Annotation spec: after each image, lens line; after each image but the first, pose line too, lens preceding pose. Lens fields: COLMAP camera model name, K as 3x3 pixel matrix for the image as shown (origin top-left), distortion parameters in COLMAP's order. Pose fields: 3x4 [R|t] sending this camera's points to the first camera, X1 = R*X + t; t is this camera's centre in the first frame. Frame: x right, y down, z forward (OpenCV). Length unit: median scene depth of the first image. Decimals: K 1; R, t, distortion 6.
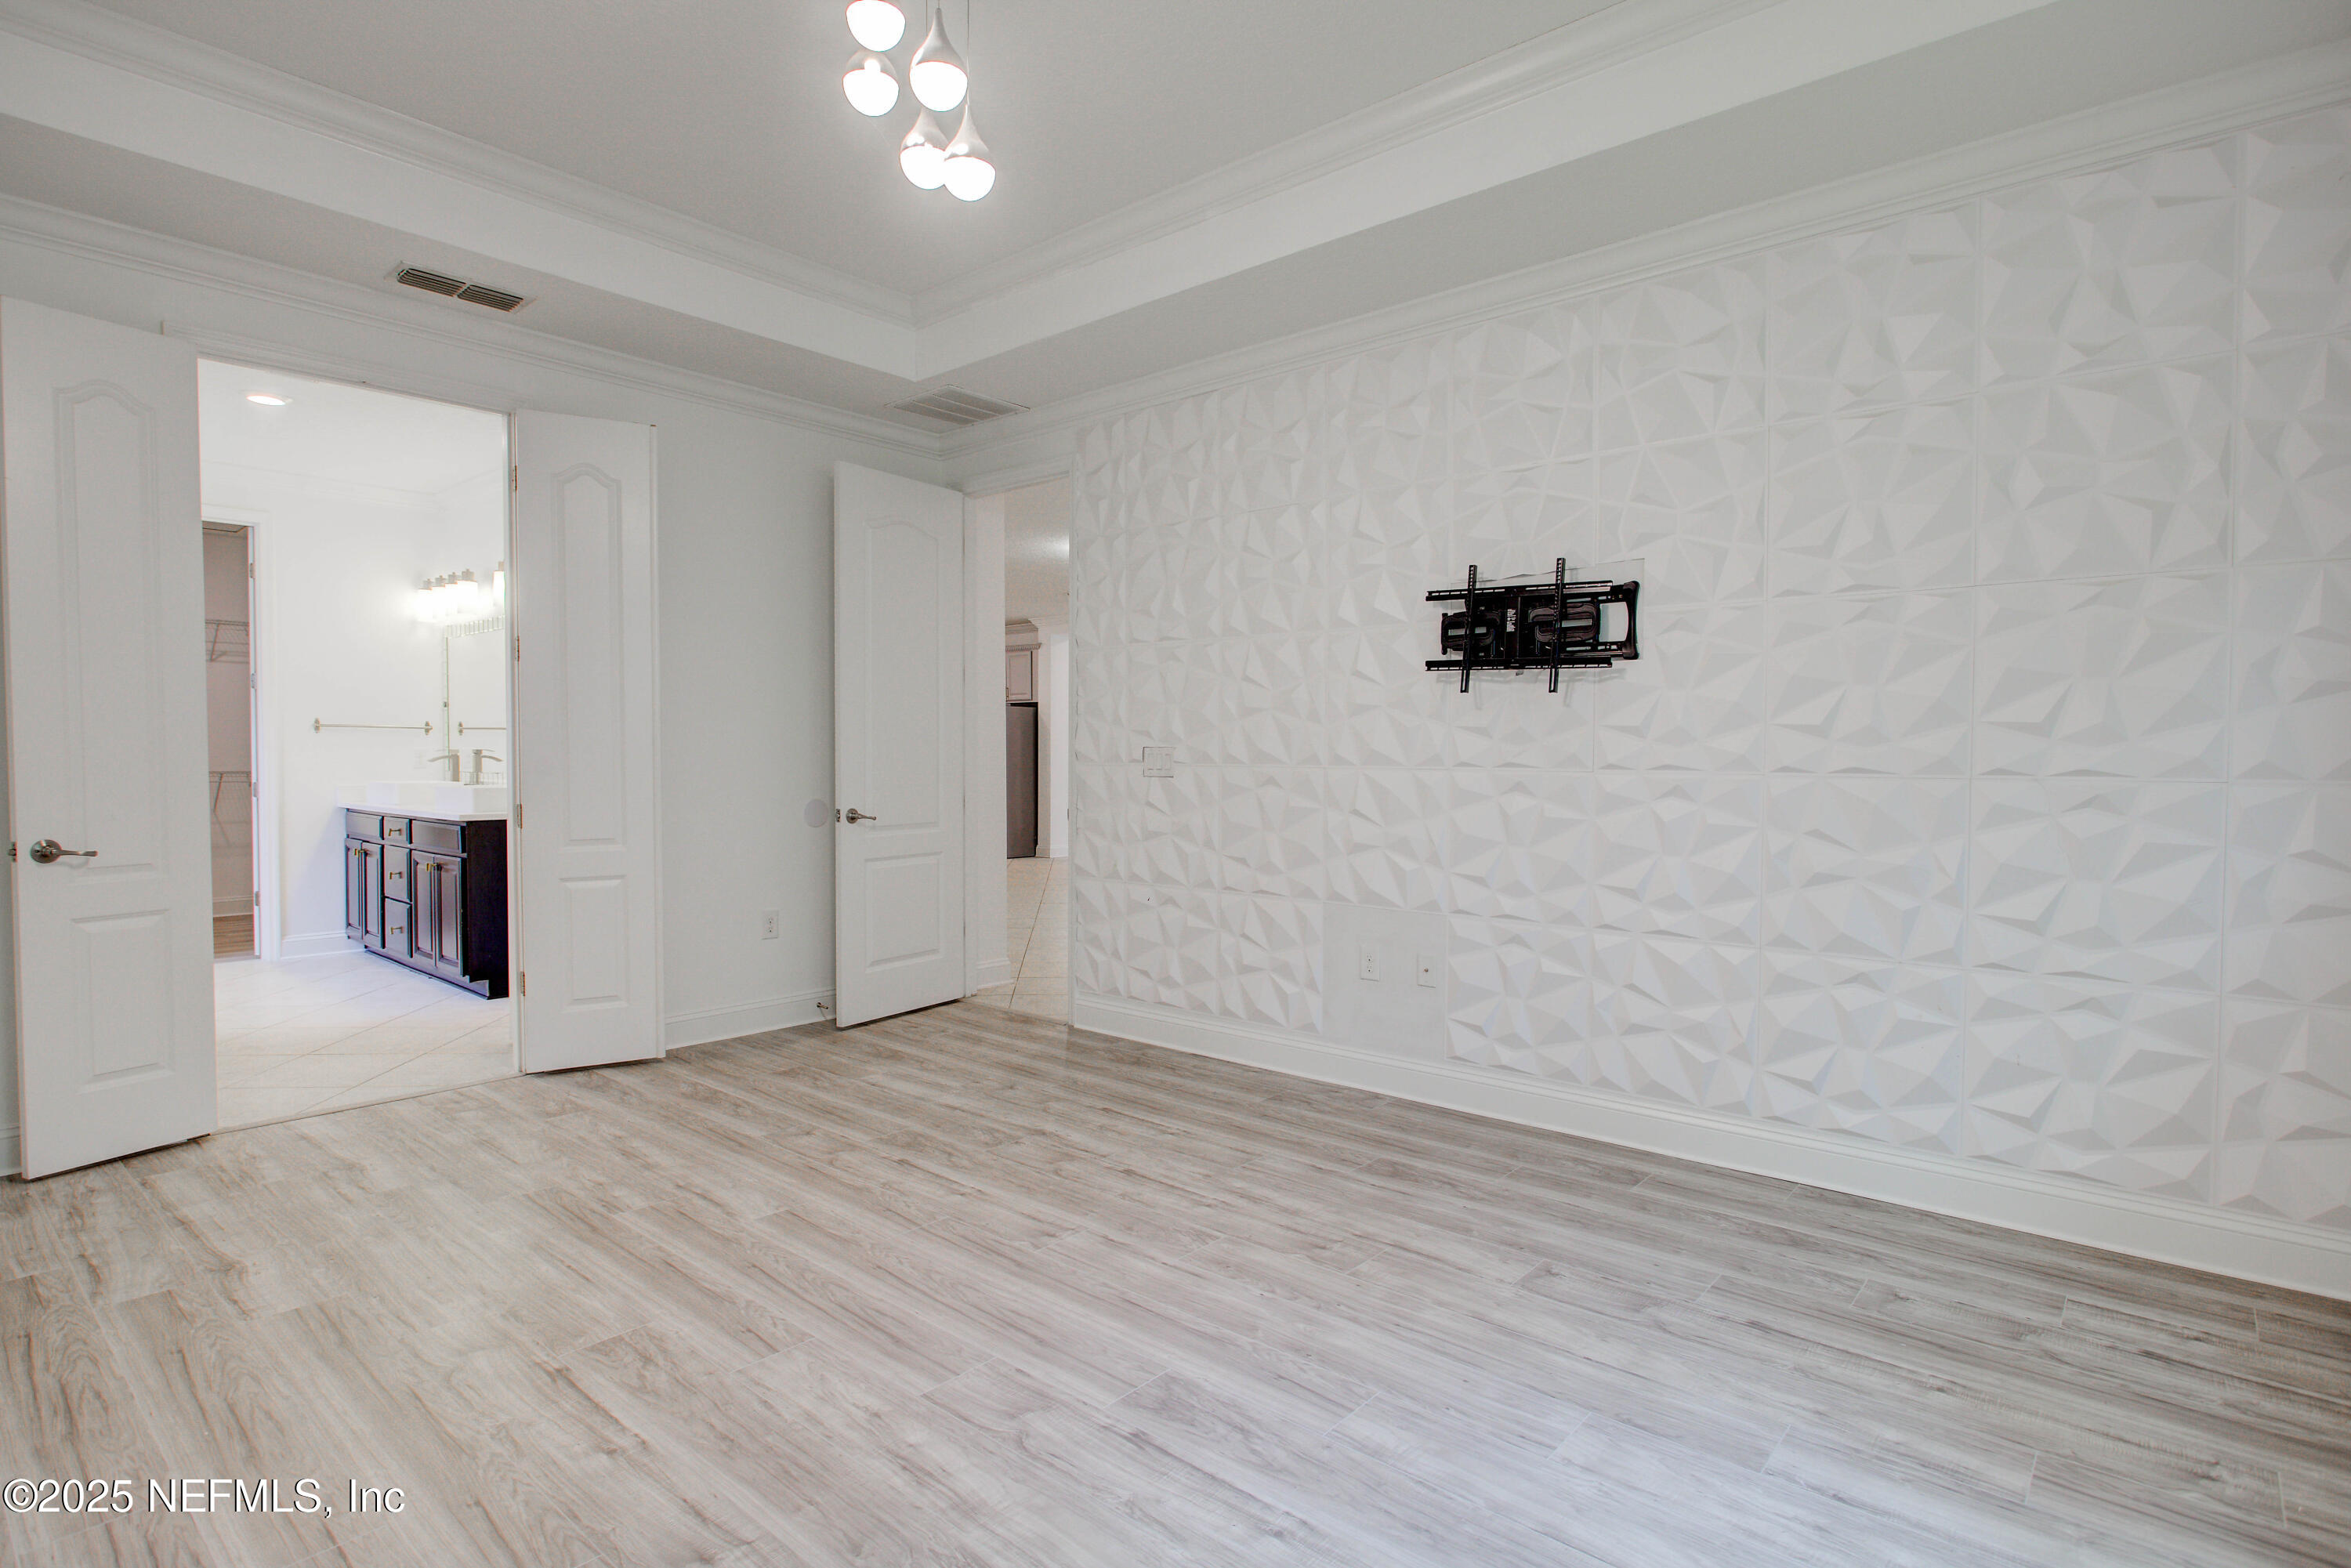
lens RADIAL K [[1179.0, 0, 1167.8], [0, 1179.0, 795.1], [0, 0, 1]] dist [-0.020525, 0.008153]
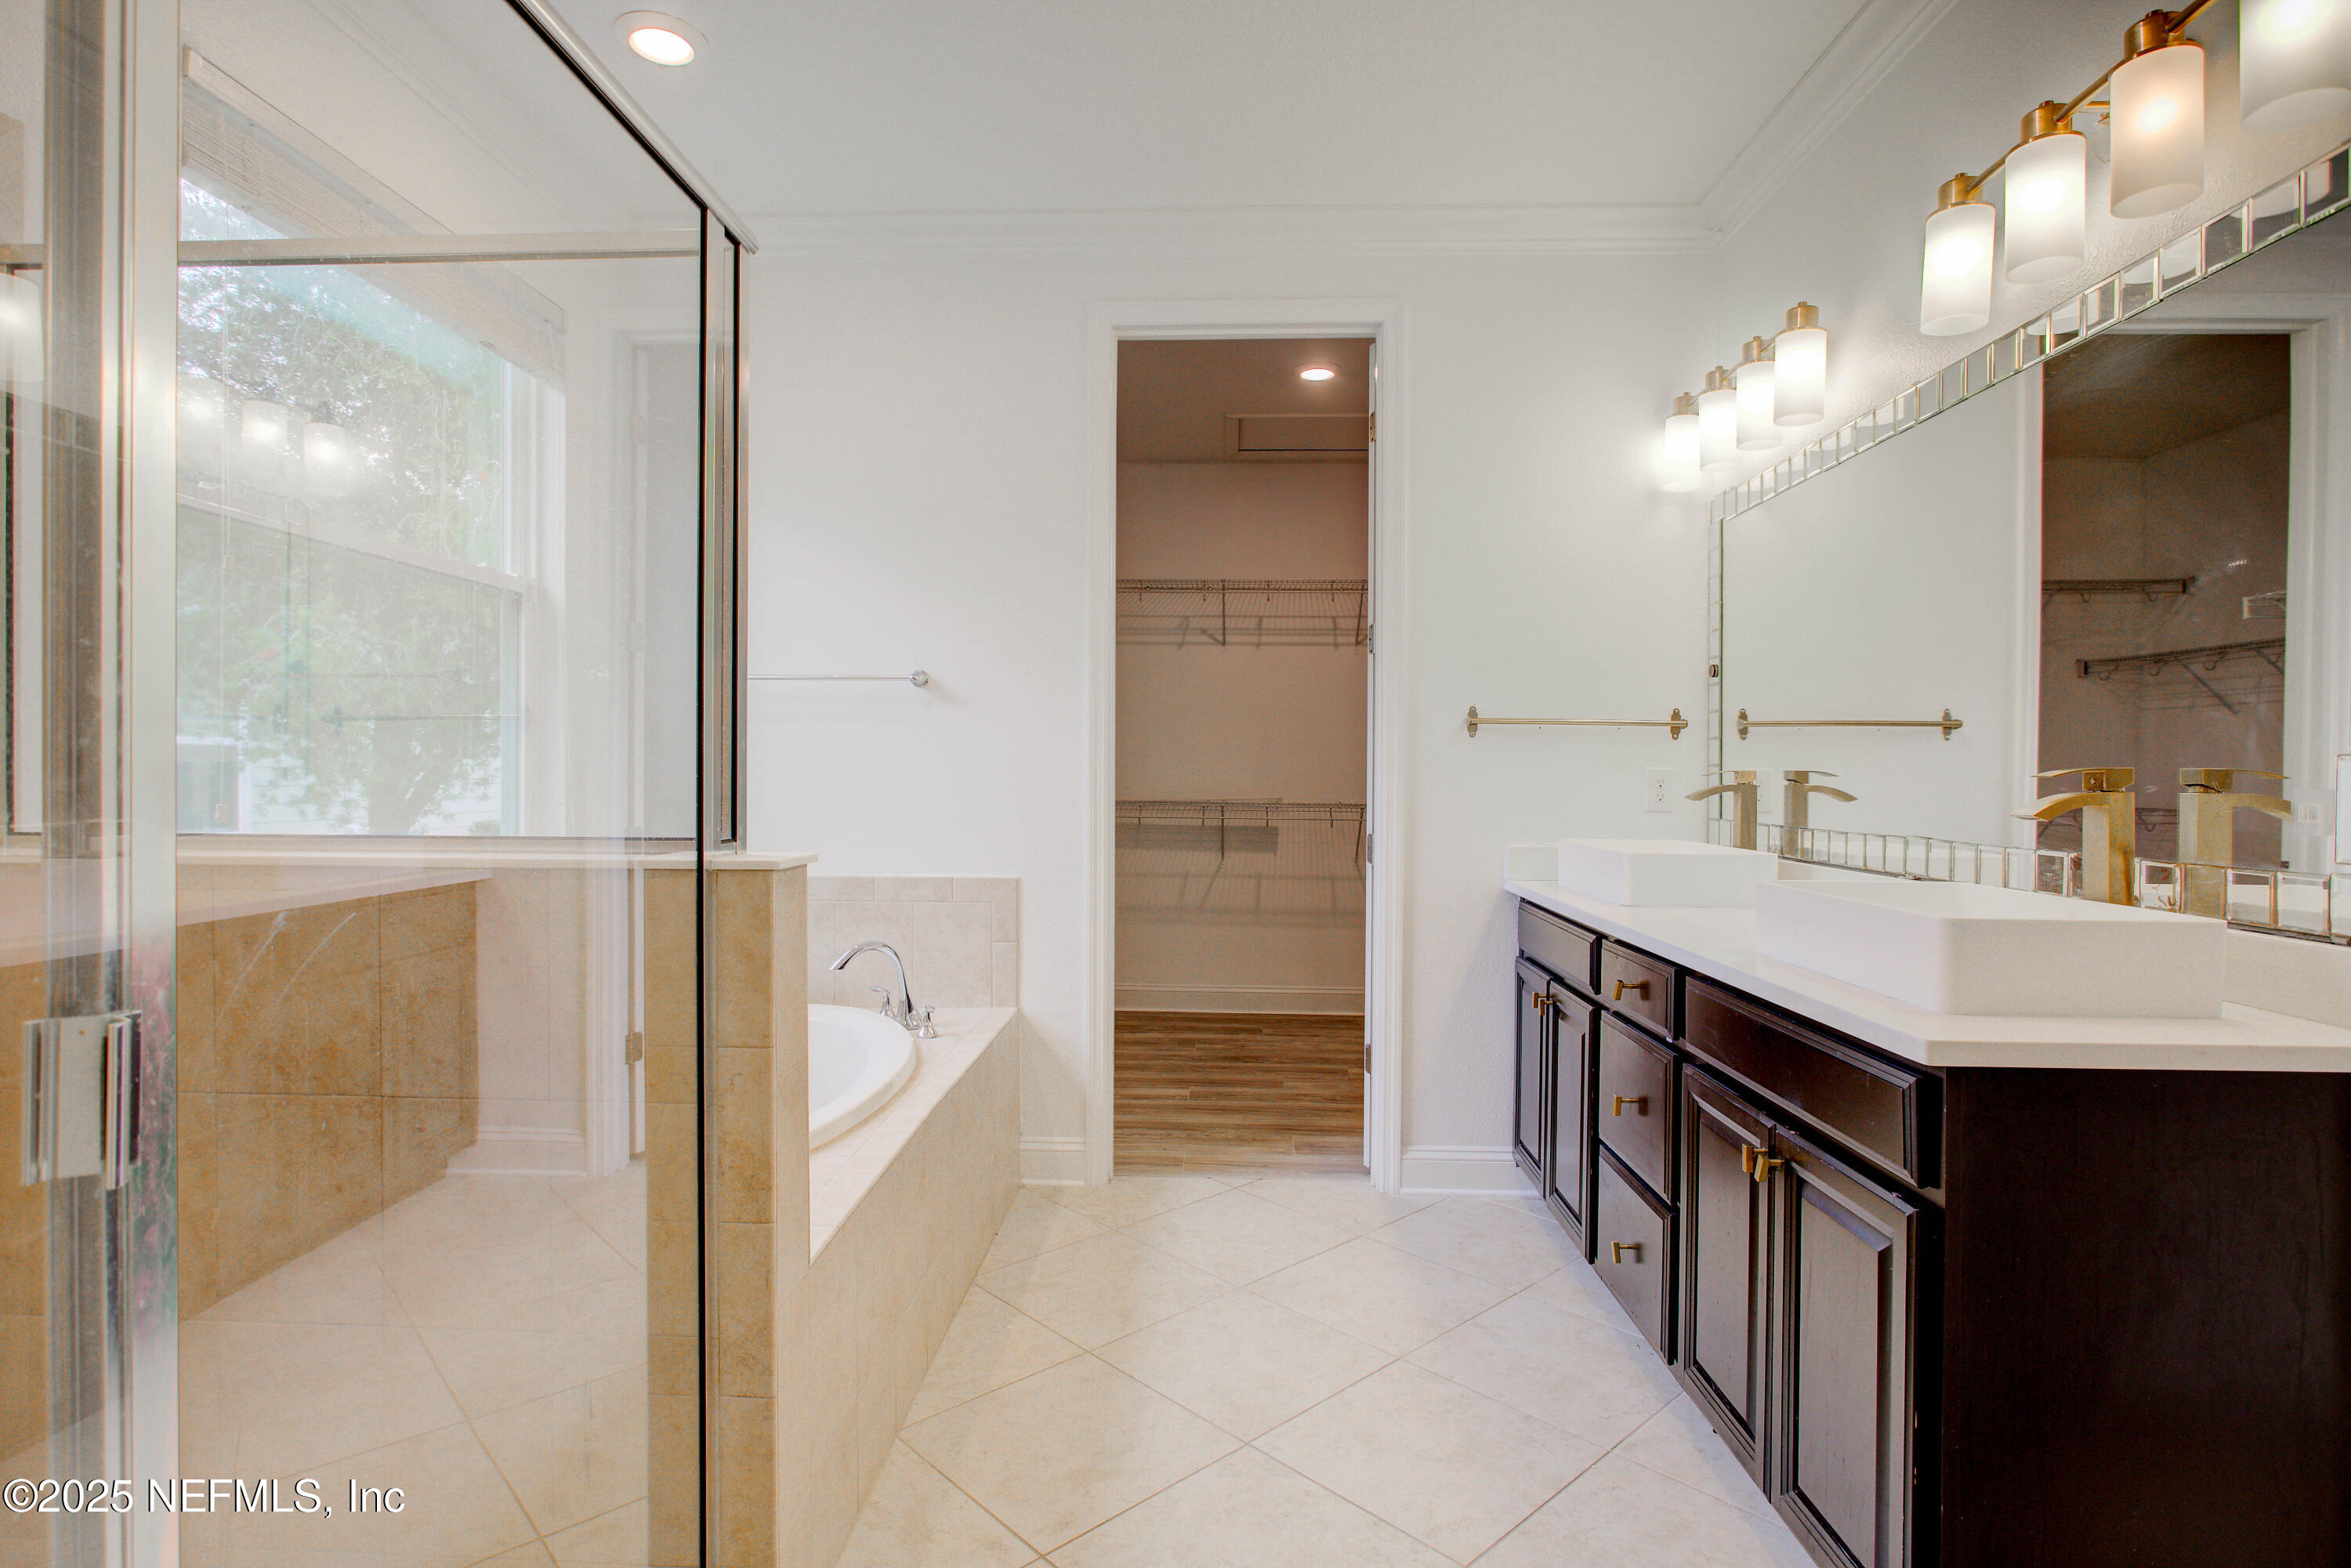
lens RADIAL K [[1179.0, 0, 1177.8], [0, 1179.0, 780.2], [0, 0, 1]] dist [-0.020525, 0.008153]
pose [[0.623720, 0.000138, -0.781648, -0.419489], [-0.030017, 0.999267, -0.023775, -0.020081], [0.781071, 0.038291, 0.623267, 0.596653]]
